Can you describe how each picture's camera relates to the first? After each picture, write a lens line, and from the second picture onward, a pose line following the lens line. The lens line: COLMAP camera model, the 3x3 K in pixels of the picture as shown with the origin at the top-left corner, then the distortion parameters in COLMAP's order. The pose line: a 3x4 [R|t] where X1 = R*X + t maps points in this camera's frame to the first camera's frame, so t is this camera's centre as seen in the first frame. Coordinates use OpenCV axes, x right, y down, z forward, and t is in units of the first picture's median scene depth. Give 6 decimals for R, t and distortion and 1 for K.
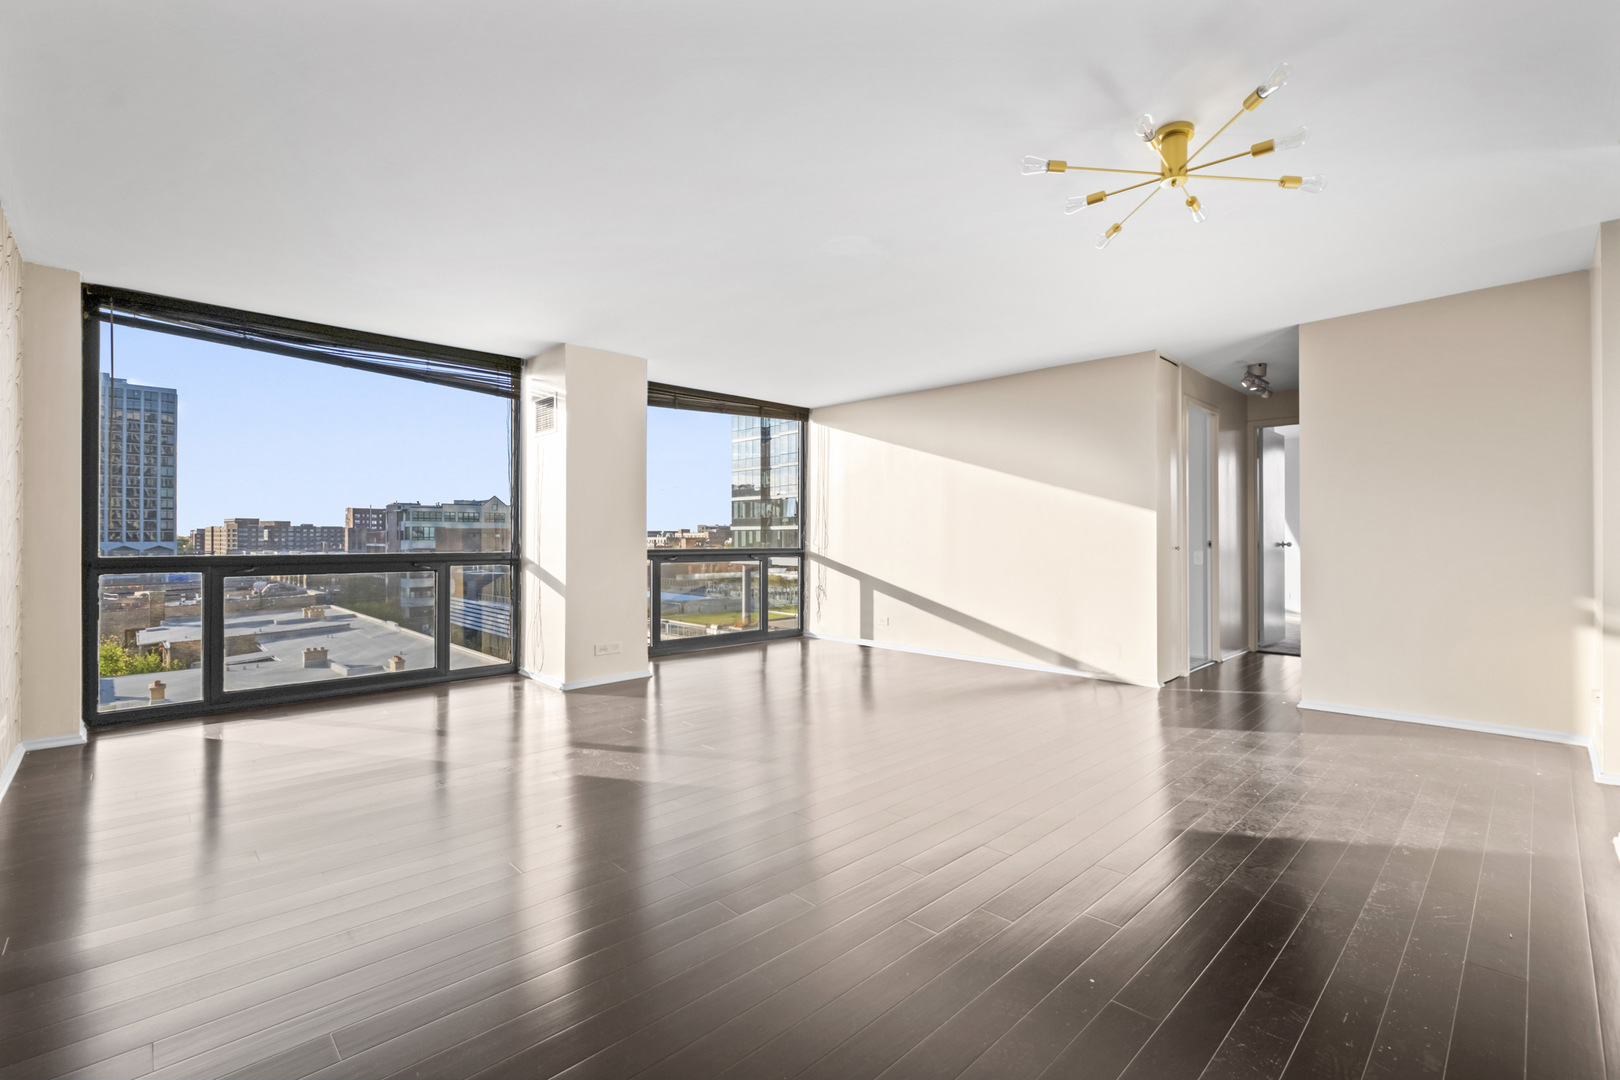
lens RADIAL K [[717.7, 0, 810.0], [0, 717.7, 534.7], [0, 0, 1]] dist [-0.000636, -0.000003]
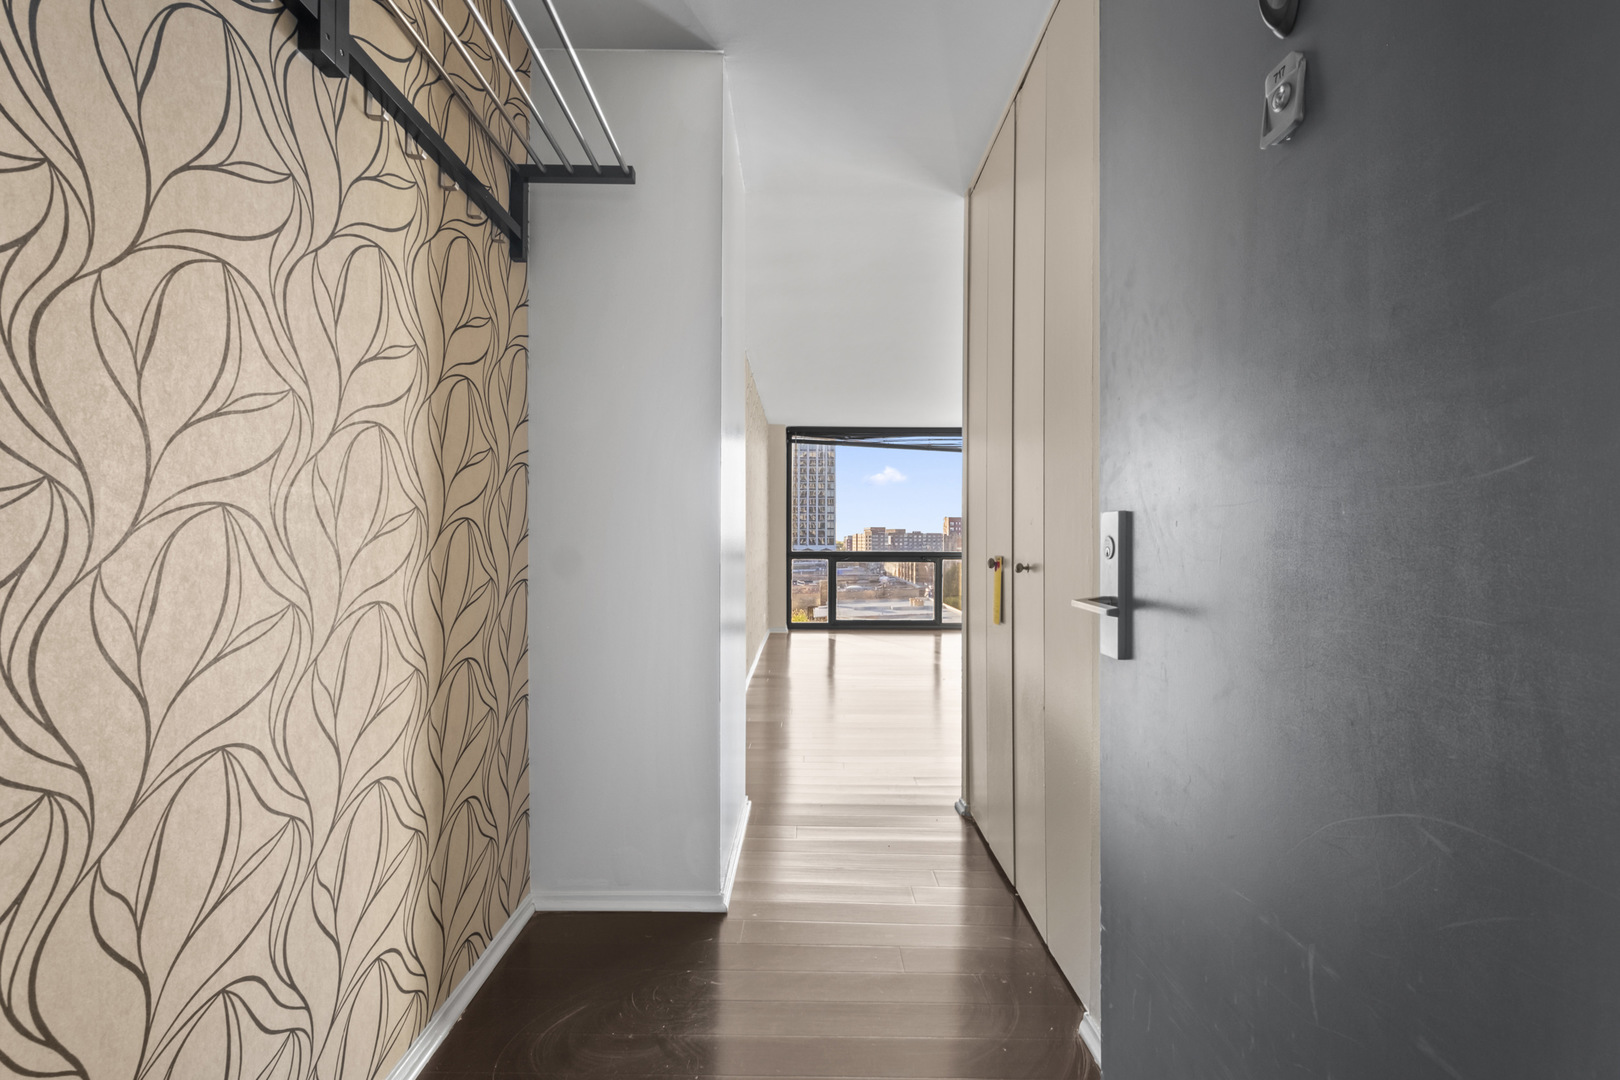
lens RADIAL K [[711.7, 0, 810.0], [0, 711.7, 540.0], [0, 0, 1]] dist [-0.001277, 0.000014]
pose [[0.724768, 0.000237, -0.688993, 0.155426], [-0.000323, 1.000000, 0.000005, -0.000702], [0.688993, 0.000219, 0.724768, -0.152895]]
